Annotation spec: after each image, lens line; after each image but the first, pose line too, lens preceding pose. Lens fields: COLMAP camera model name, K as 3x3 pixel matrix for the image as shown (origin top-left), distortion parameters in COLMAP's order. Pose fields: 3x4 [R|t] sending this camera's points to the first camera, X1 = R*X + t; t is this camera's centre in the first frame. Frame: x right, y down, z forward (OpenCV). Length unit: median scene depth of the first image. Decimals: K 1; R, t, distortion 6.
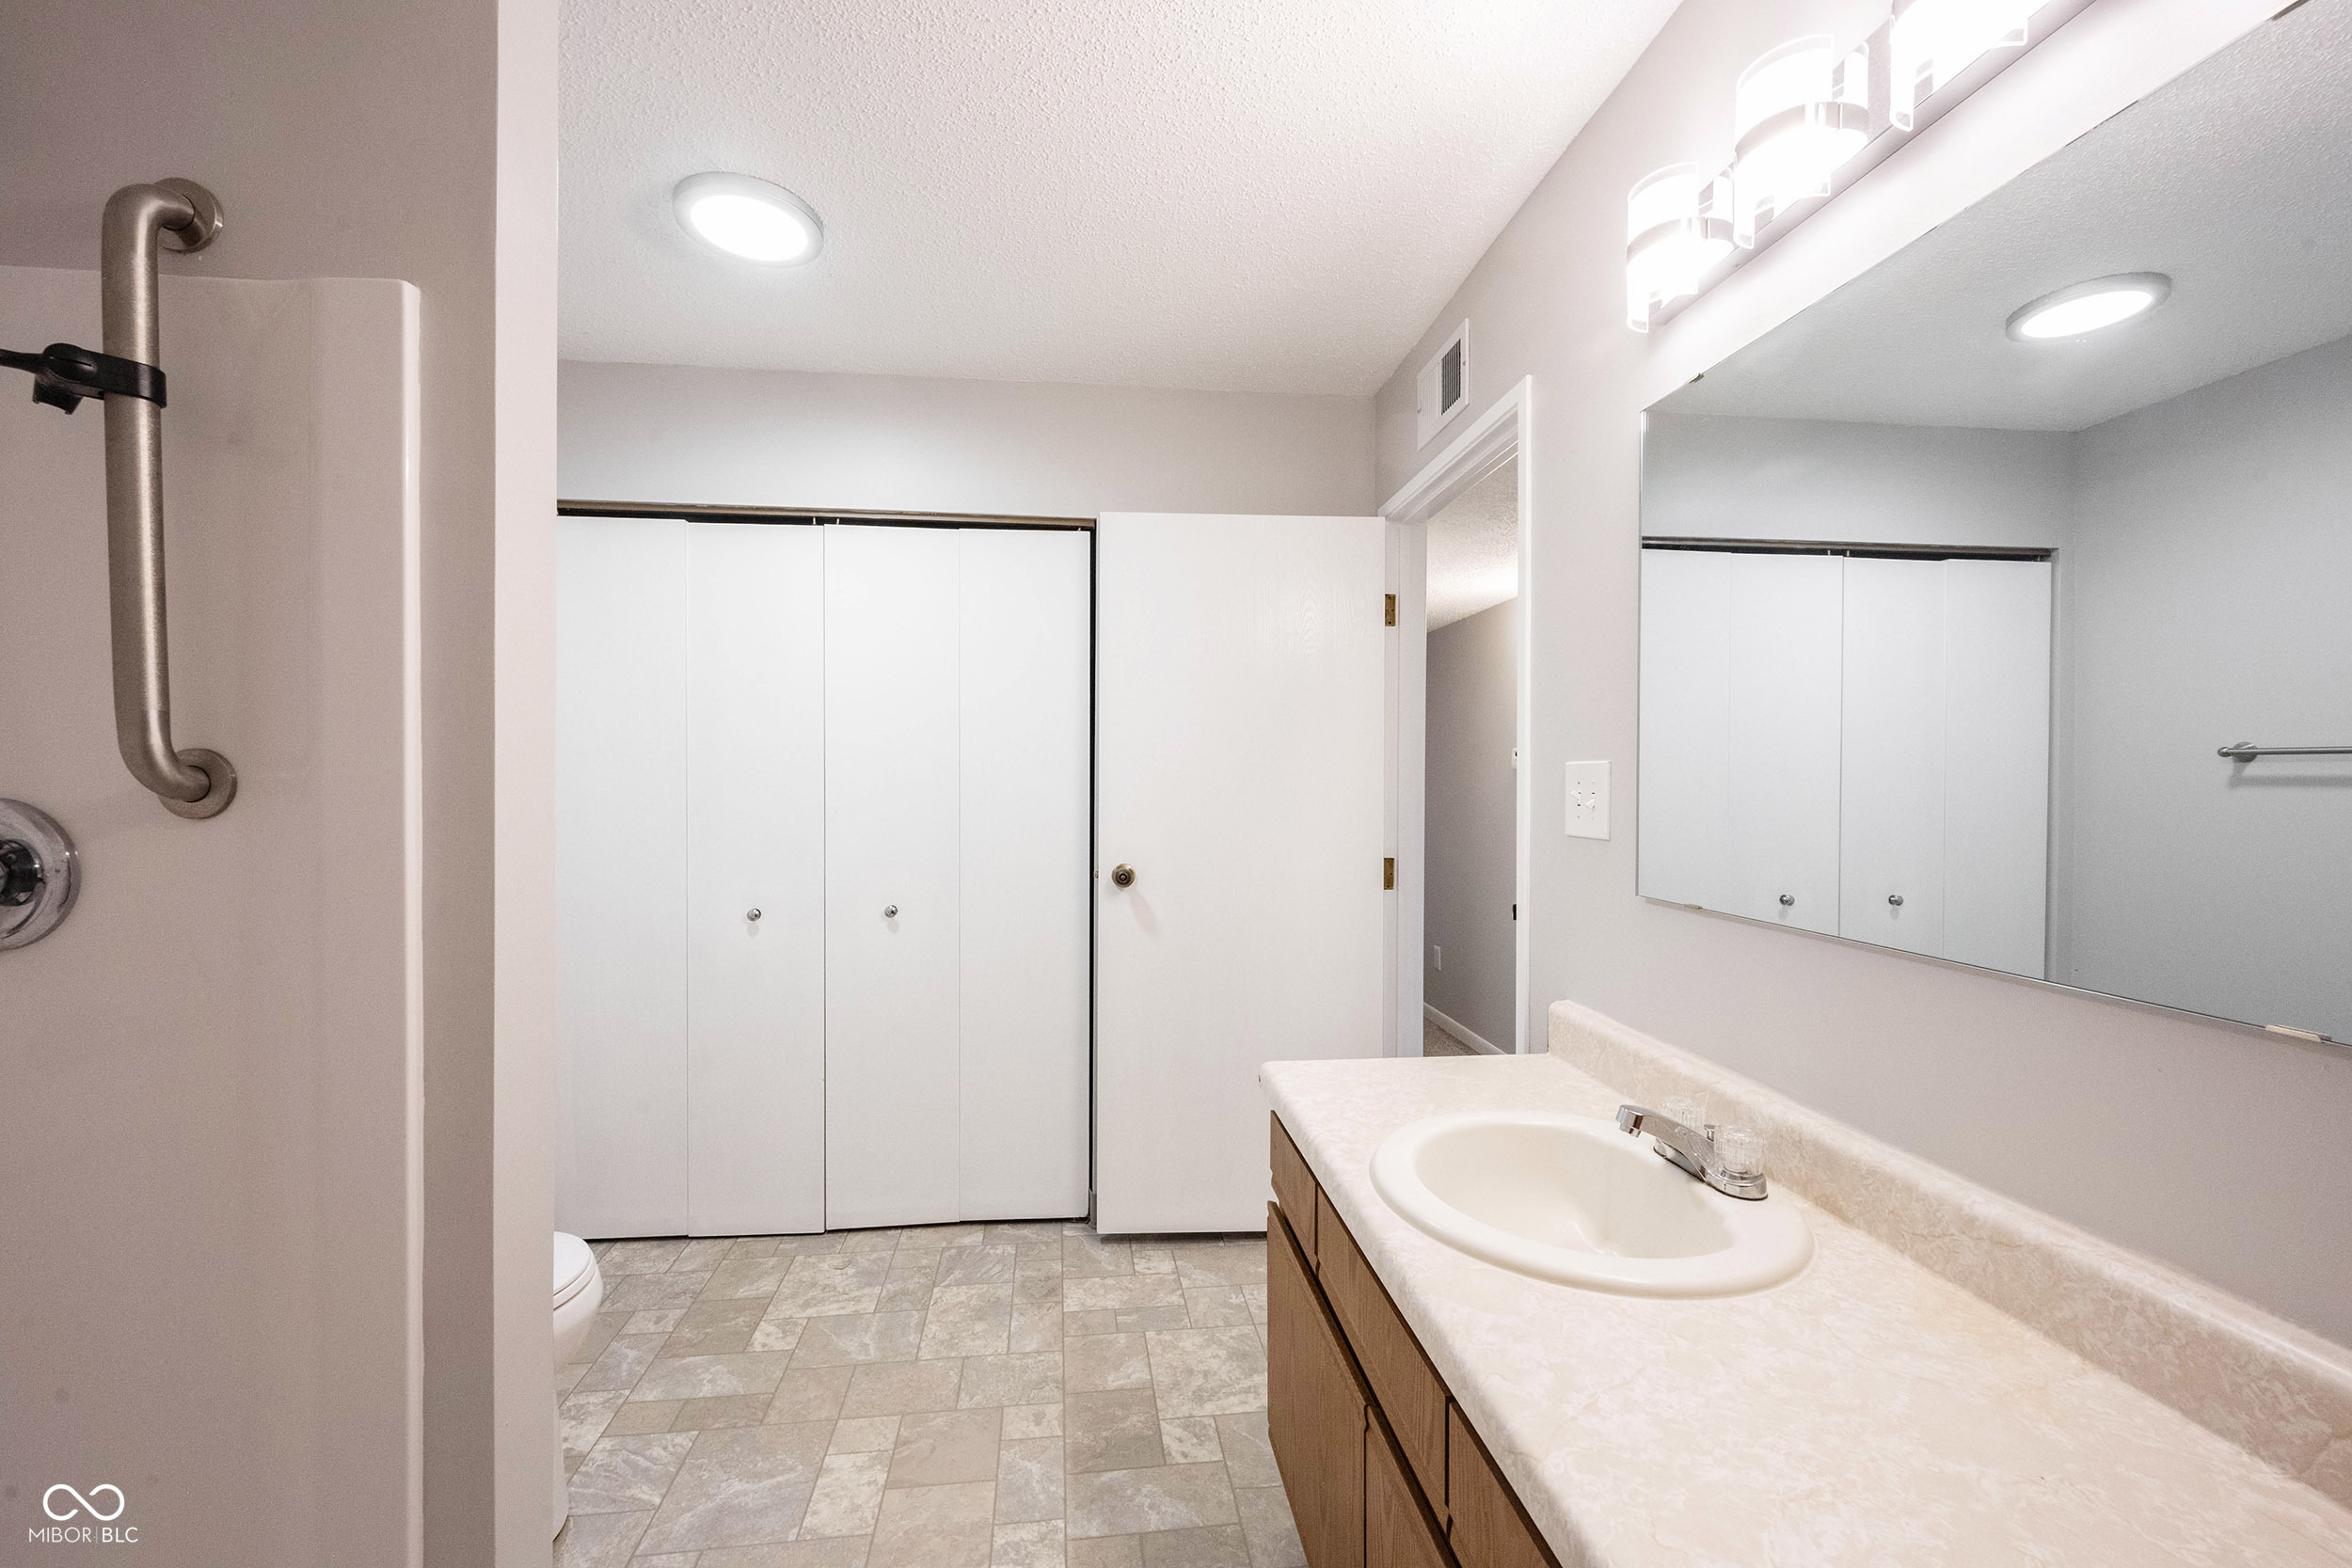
lens RADIAL K [[931.3, 0, 1166.0], [0, 931.3, 794.0], [0, 0, 1]] dist [-0.000071, 0.000064]
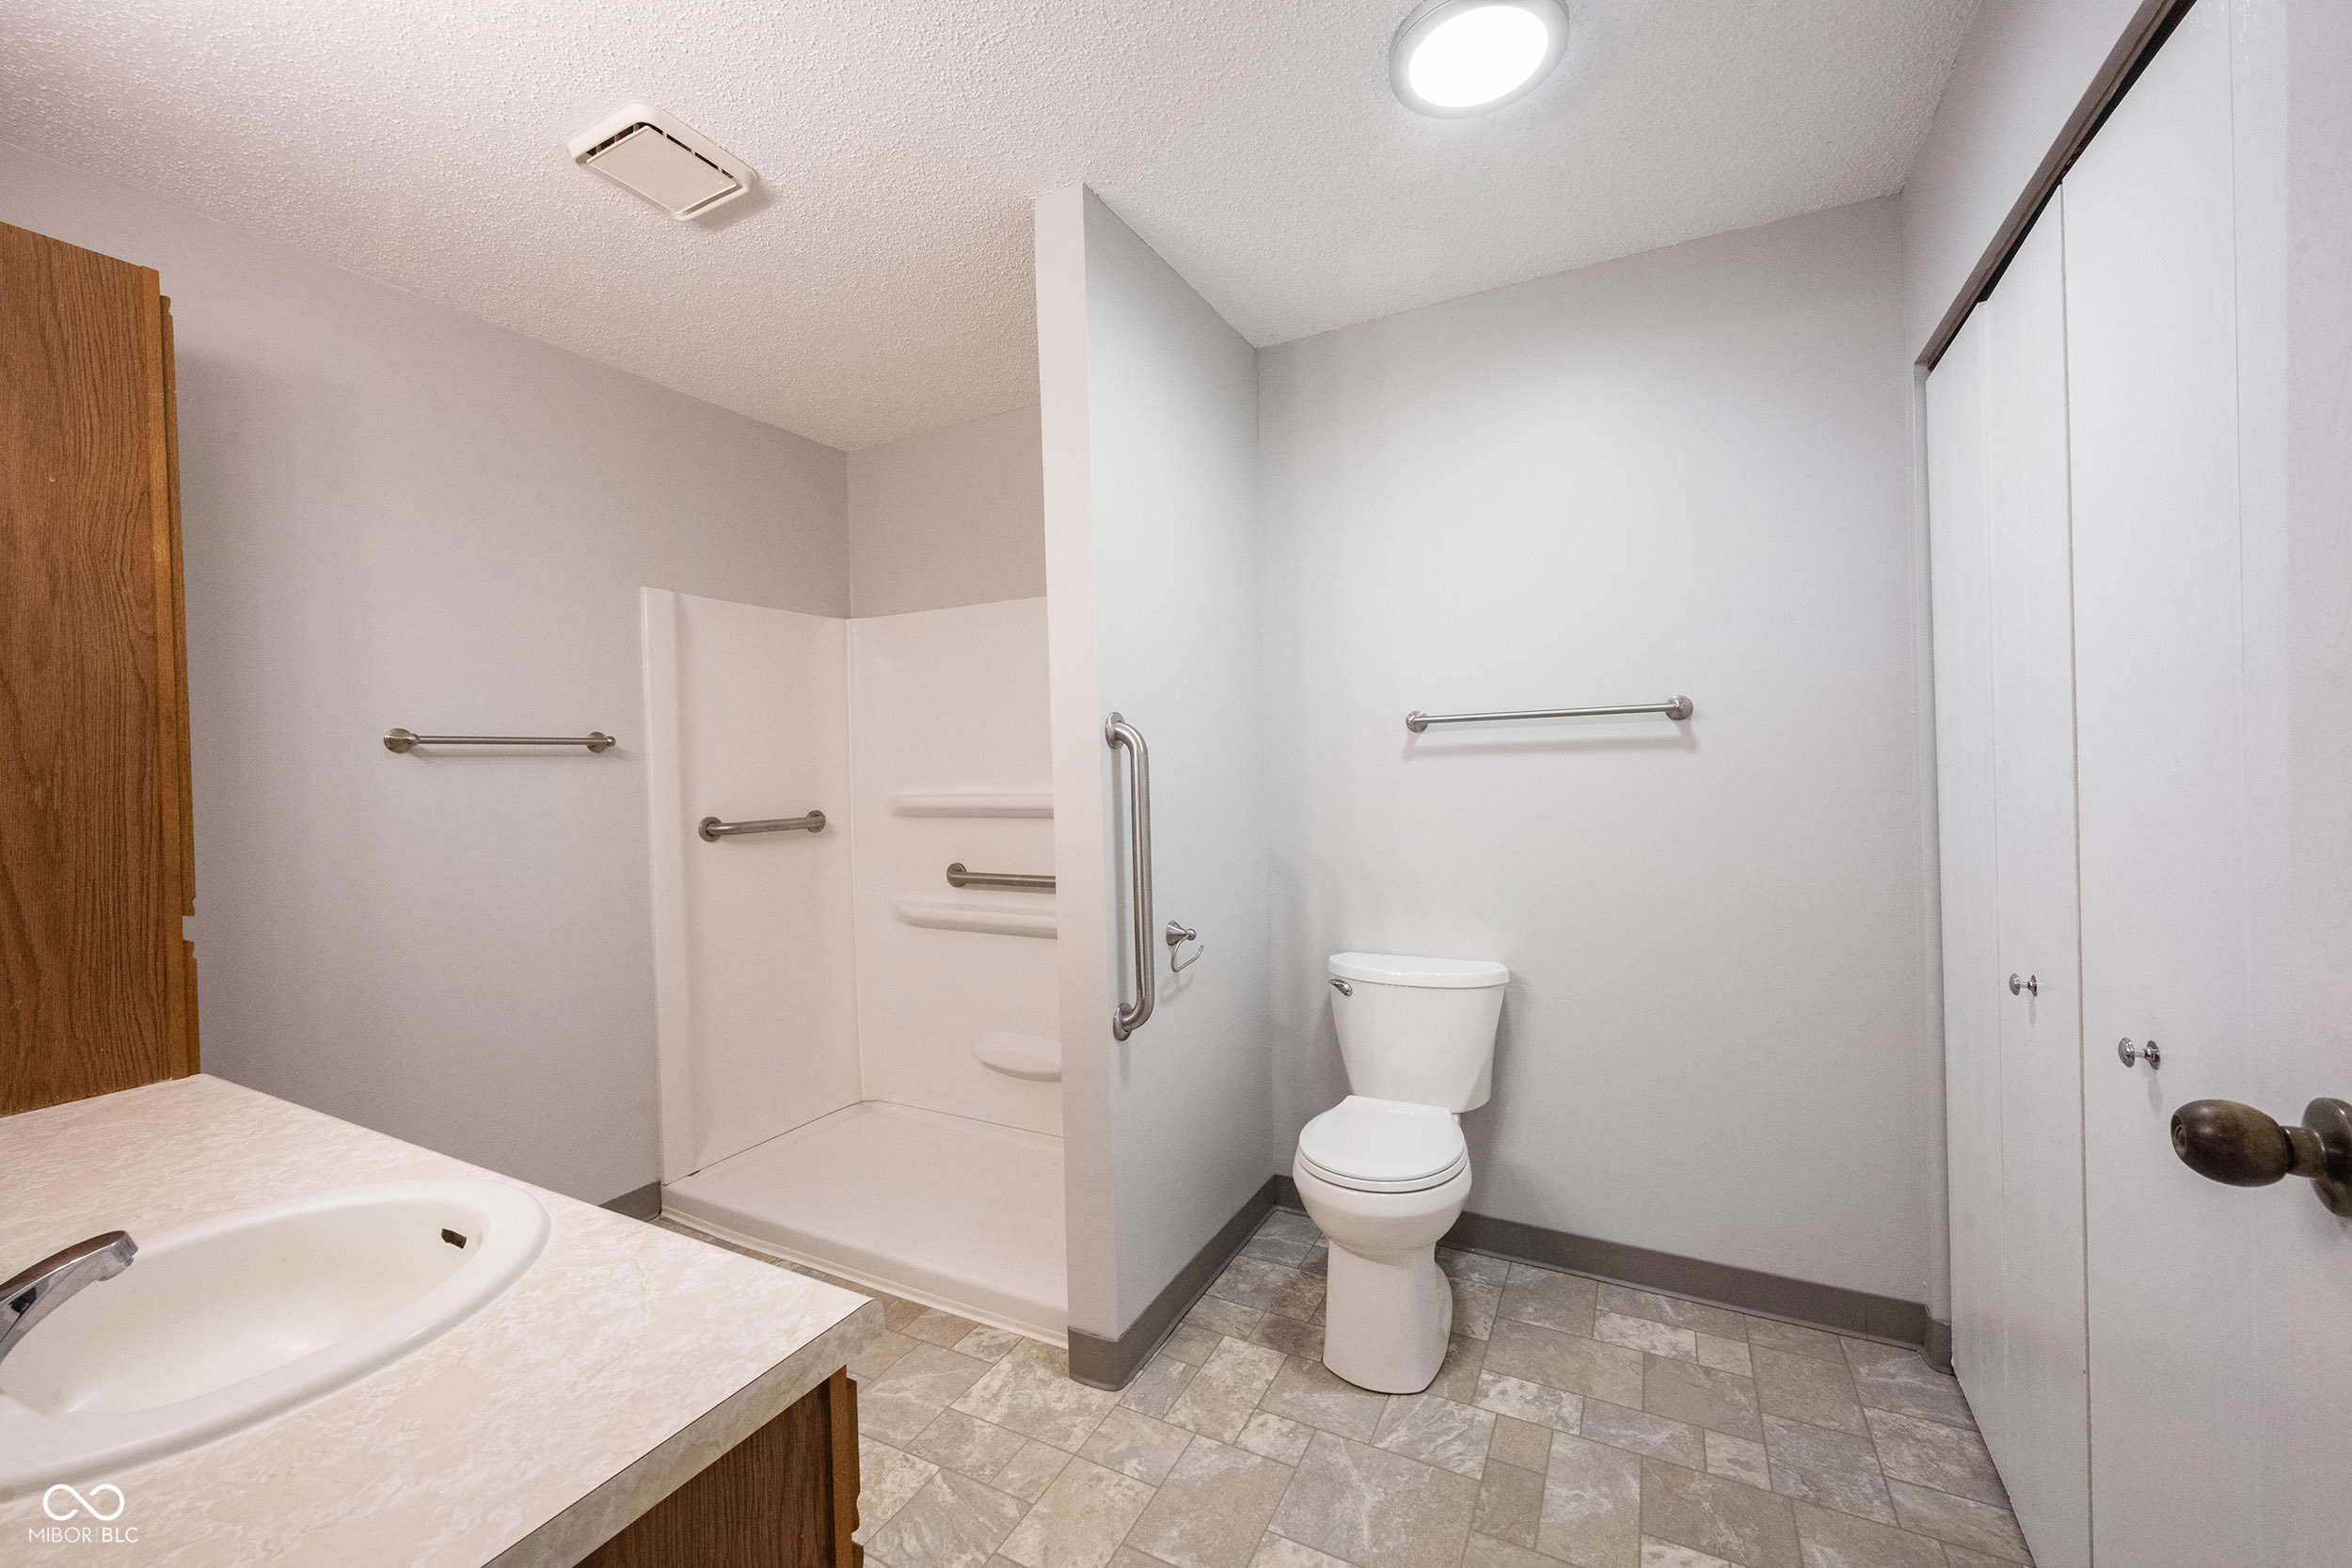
lens RADIAL K [[936.5, 0, 1176.0], [0, 936.5, 784.0], [0, 0, 1]] dist [0.000064, 0.000070]
pose [[-0.572105, 0.024465, -0.819815, 0.860638], [0.012514, 0.999699, 0.021100, 0.002316], [0.820085, 0.001812, -0.572239, 2.902662]]
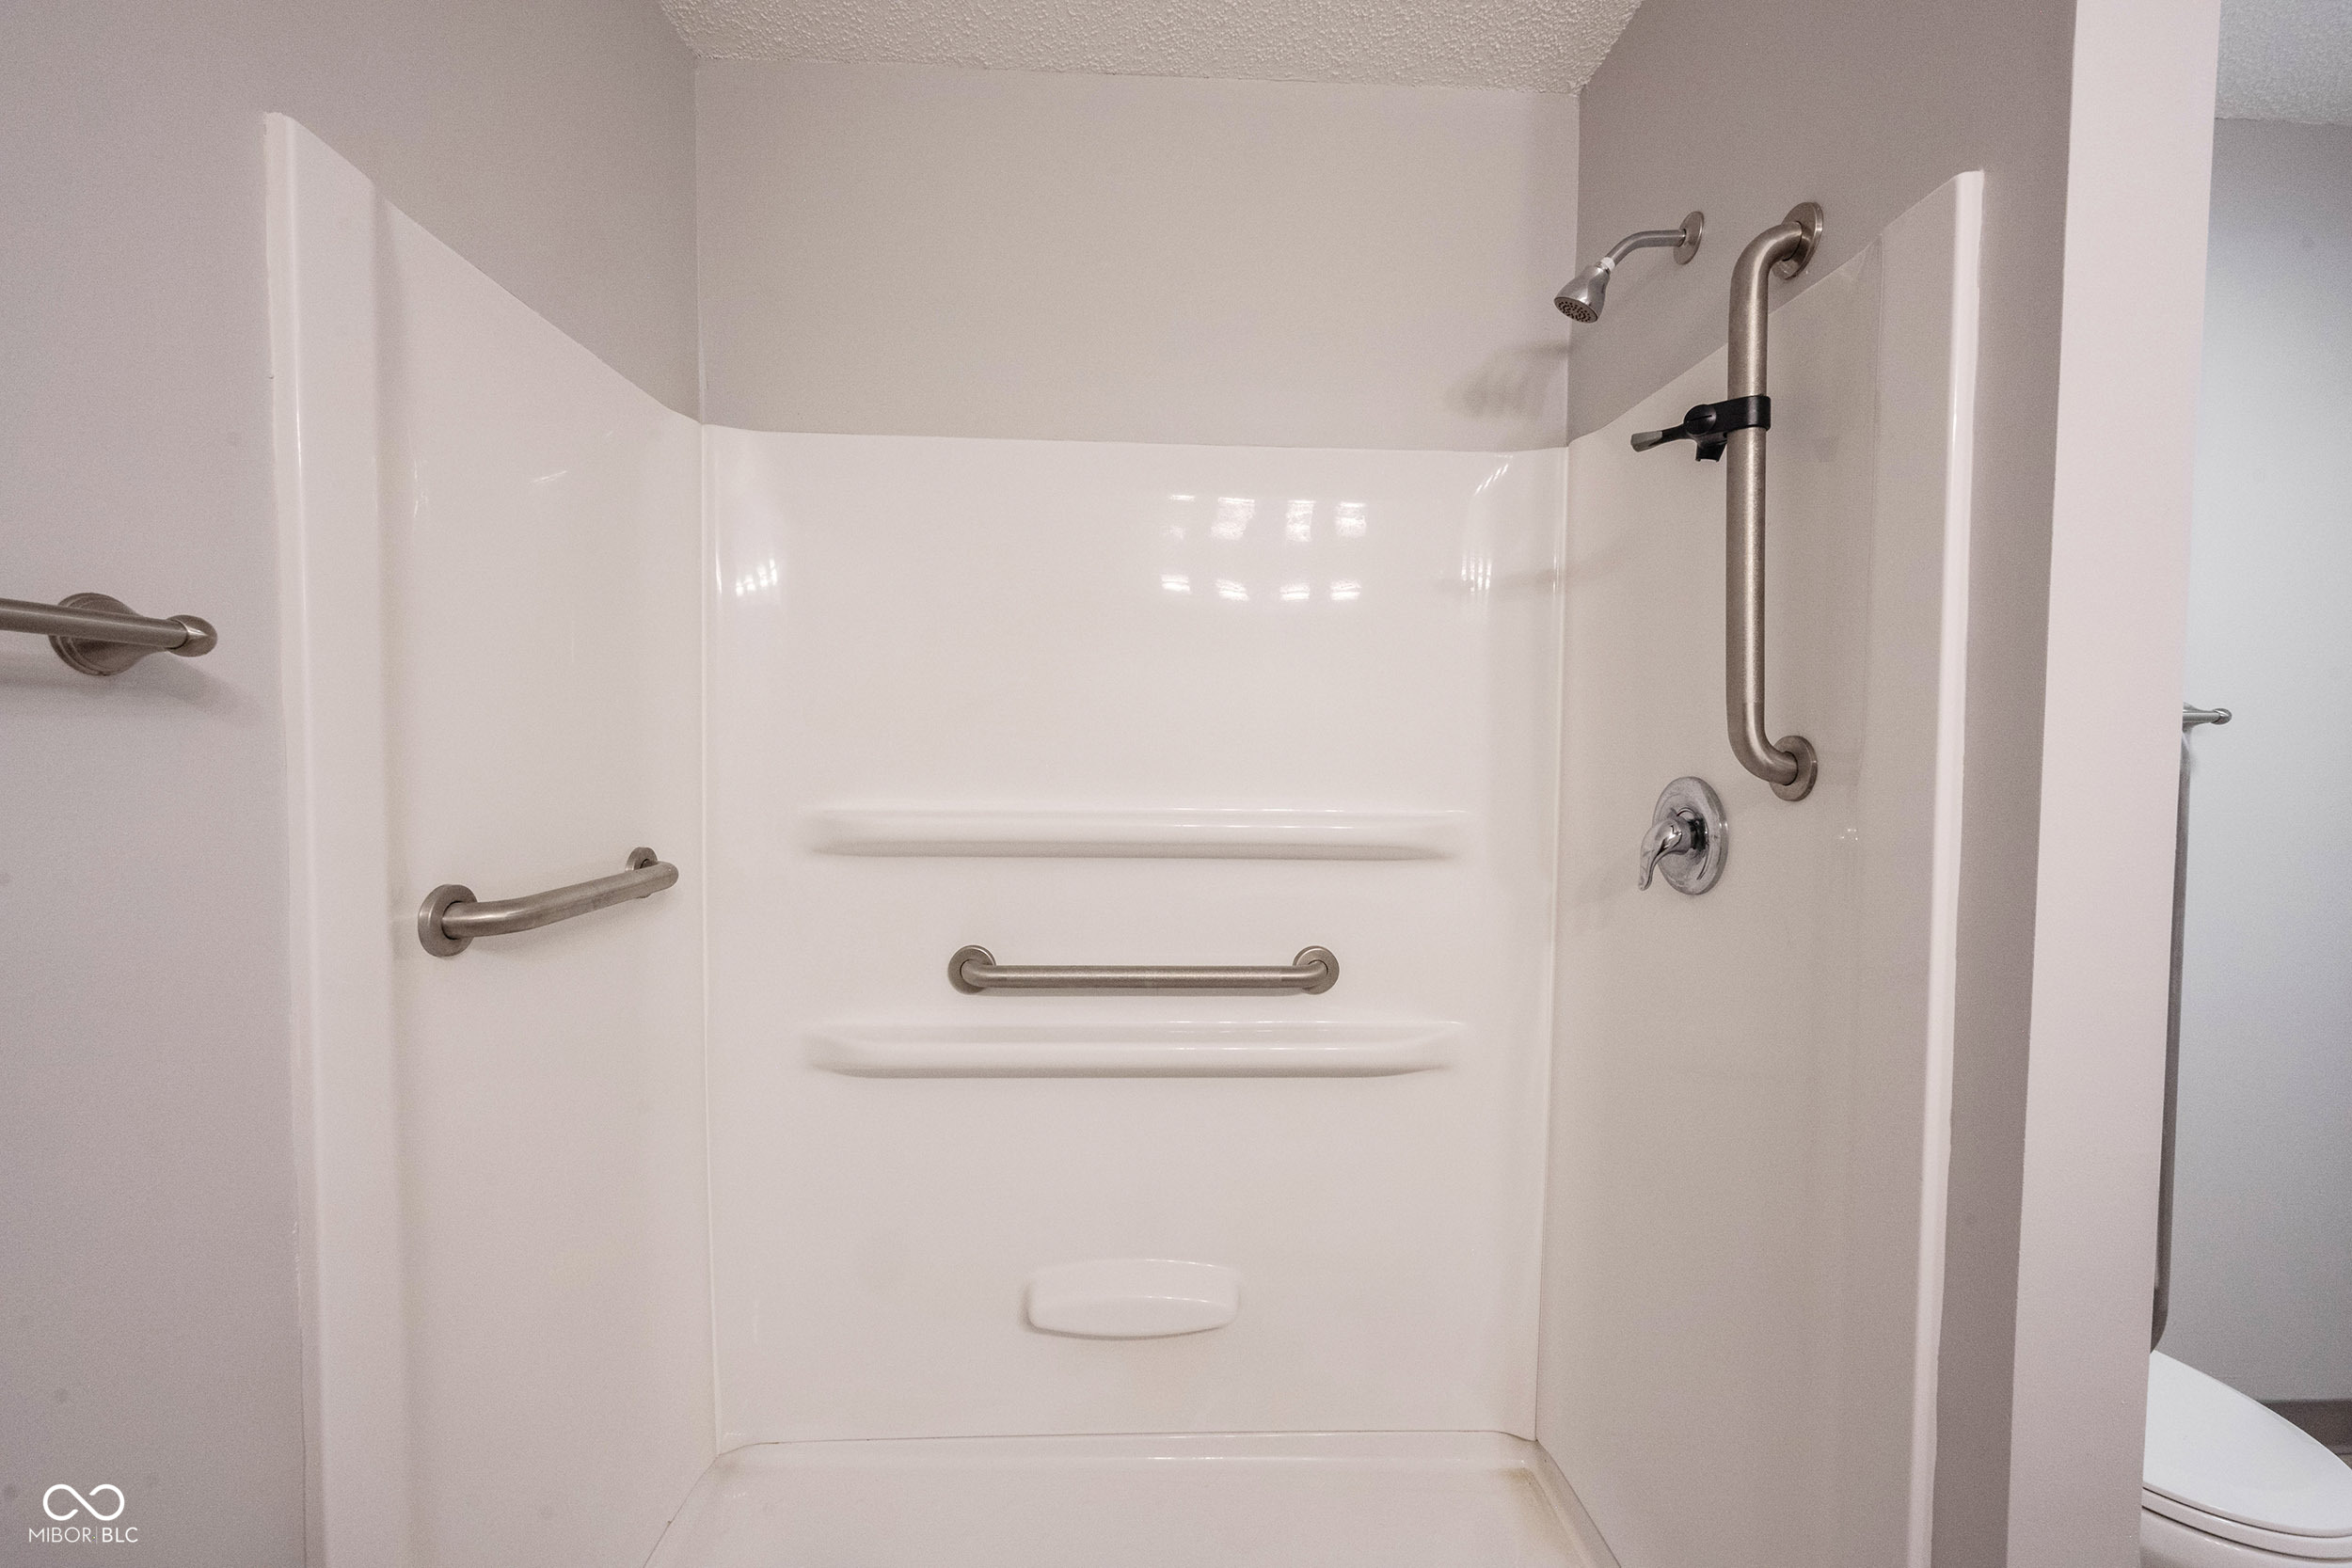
lens RADIAL K [[941.3, 0, 1181.5], [0, 941.3, 788.2], [0, 0, 1]] dist [-0.001396, -0.000238]
pose [[-0.070876, 0.032483, -0.996956, 0.096210], [-0.021706, 0.999183, 0.034099, -0.010729], [0.997249, 0.024056, -0.070113, 0.377343]]
